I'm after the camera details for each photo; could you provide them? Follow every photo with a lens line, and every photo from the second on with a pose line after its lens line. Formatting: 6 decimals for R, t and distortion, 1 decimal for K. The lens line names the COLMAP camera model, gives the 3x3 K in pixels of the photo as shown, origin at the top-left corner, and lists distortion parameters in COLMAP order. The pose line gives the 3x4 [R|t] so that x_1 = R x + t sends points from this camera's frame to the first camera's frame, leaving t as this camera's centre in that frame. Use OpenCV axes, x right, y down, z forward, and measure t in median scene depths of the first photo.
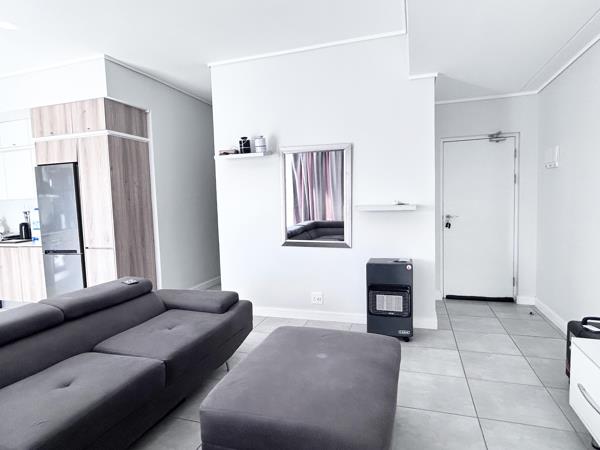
lens RADIAL K [[356.2, 0, 299.2], [0, 356.2, 226.5], [0, 0, 1]] dist [0.002171, 0.000536]
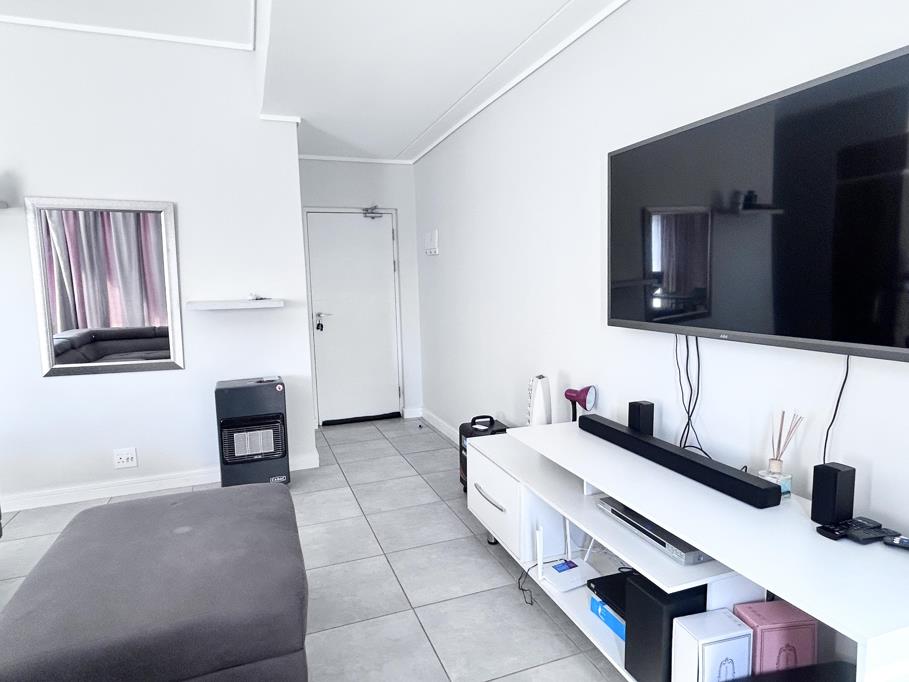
lens RADIAL K [[542.1, 0, 456.9], [0, 542.1, 343.1], [0, 0, 1]] dist [0.000804, 0.000120]
pose [[0.776765, -0.062060, 0.626725, -0.082855], [0.047846, 0.998072, 0.039531, -0.000550], [-0.627971, -0.000720, 0.778237, -0.060640]]
